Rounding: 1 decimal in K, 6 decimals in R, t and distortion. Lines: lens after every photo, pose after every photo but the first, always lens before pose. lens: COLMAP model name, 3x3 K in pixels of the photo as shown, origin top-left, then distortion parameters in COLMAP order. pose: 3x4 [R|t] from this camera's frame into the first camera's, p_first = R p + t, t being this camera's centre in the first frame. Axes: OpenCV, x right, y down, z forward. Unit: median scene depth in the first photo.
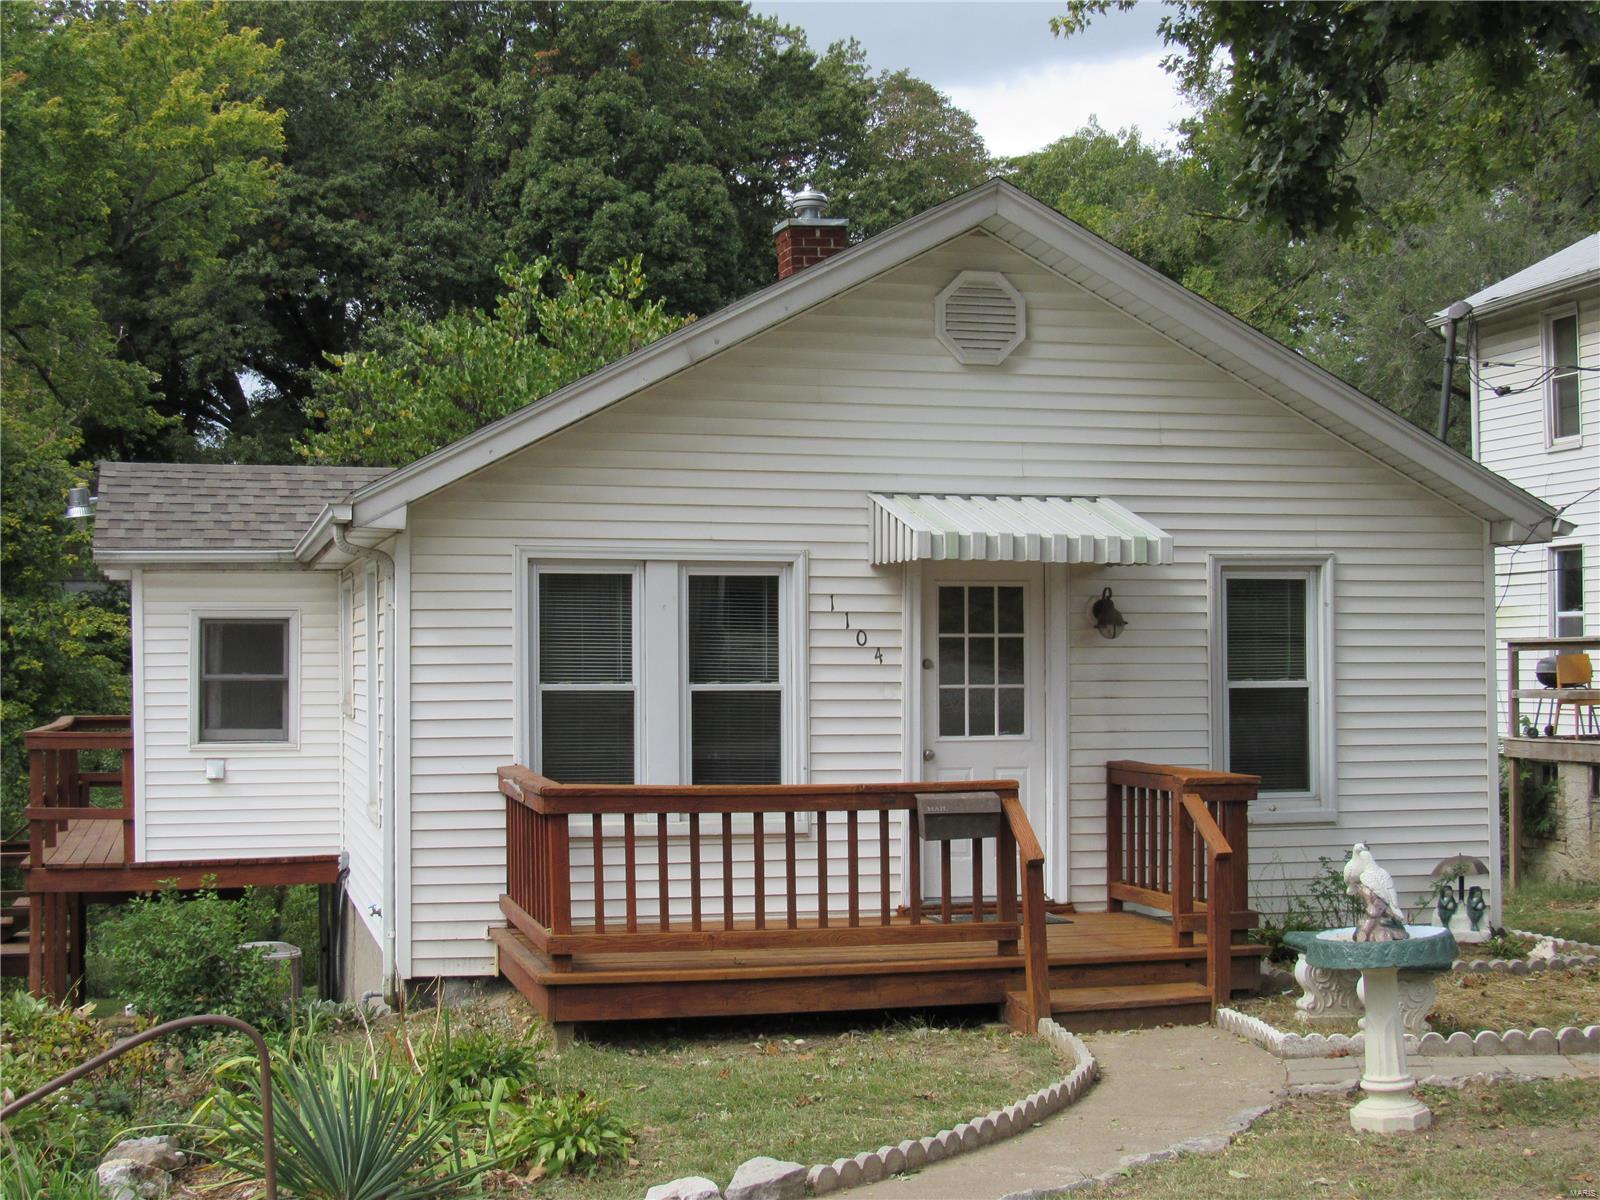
lens RADIAL K [[2295.1, 0, 800.0], [0, 2295.1, 600.0], [0, 0, 1]] dist [-0.055123, -0.026651]
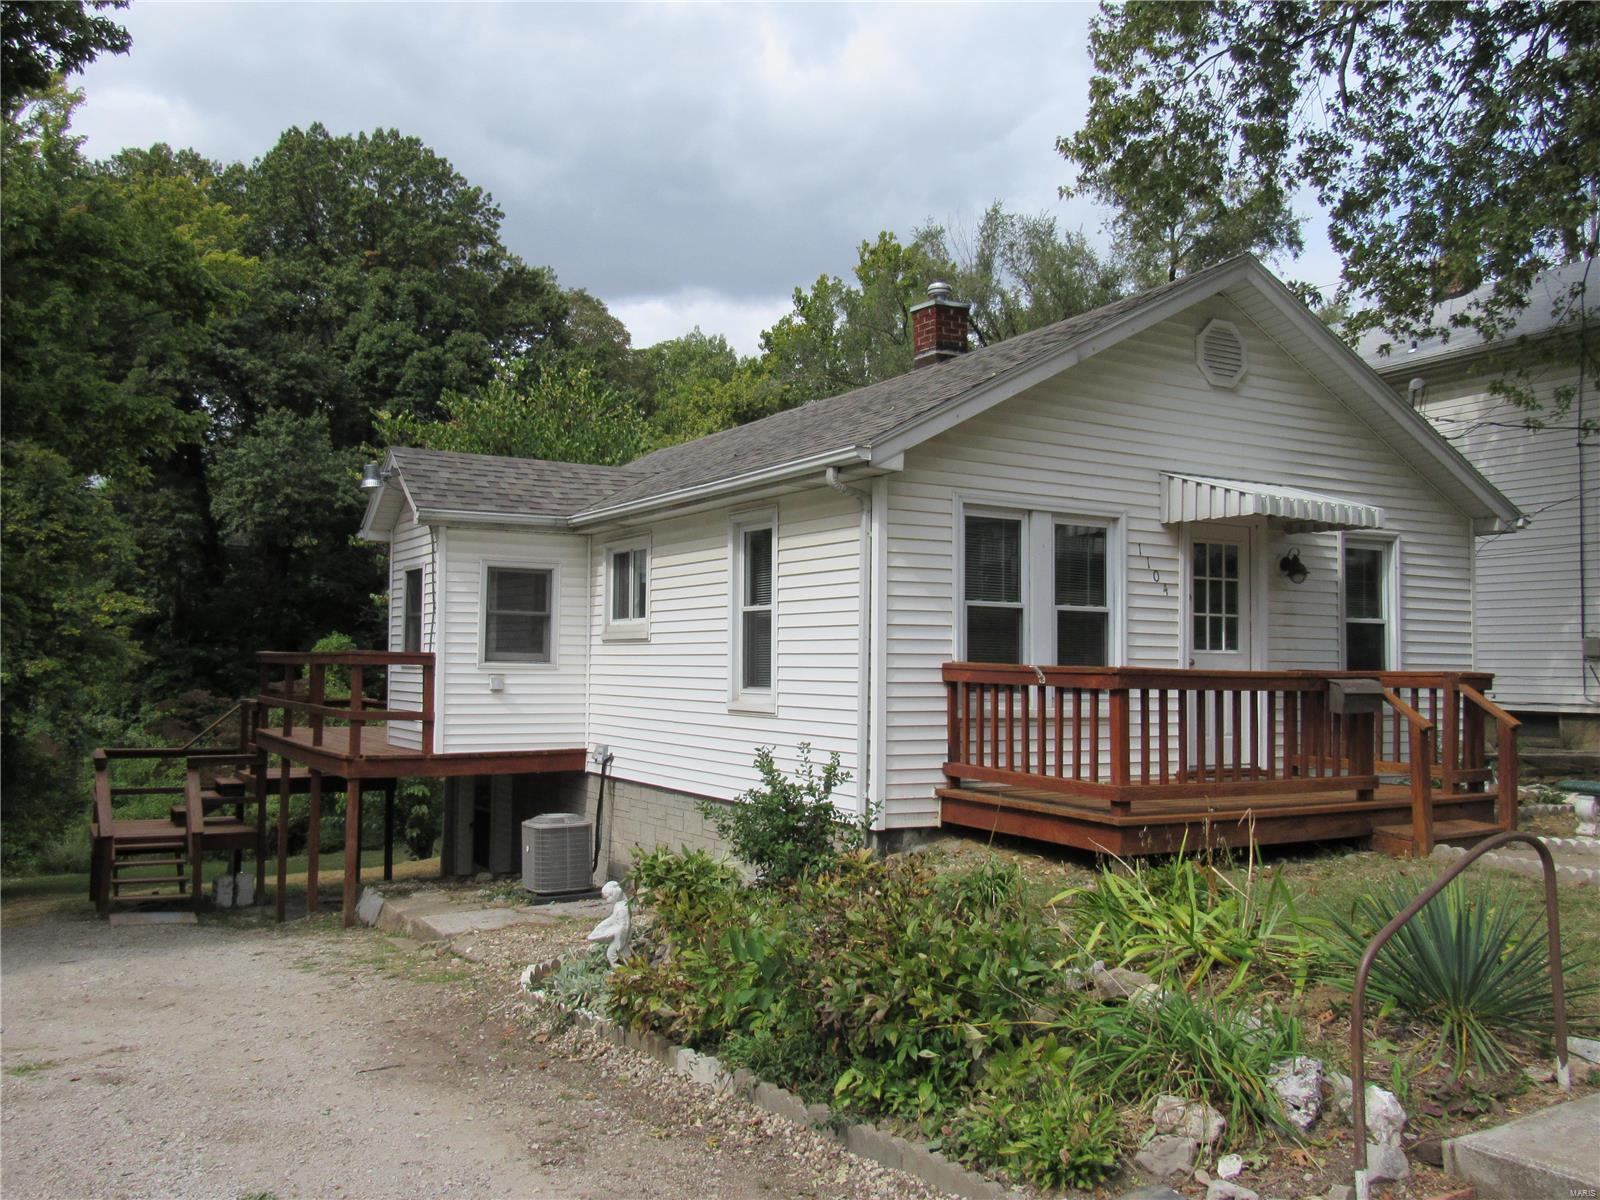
lens RADIAL K [[1351.7, 0, 800.0], [0, 1351.7, 600.0], [0, 0, 1]] dist [-0.000222, 0.008519]
pose [[0.964097, 0.028390, 0.264029, -0.369504], [-0.023230, 0.999474, -0.022642, 0.050929], [-0.264533, 0.015696, 0.964249, 0.261335]]
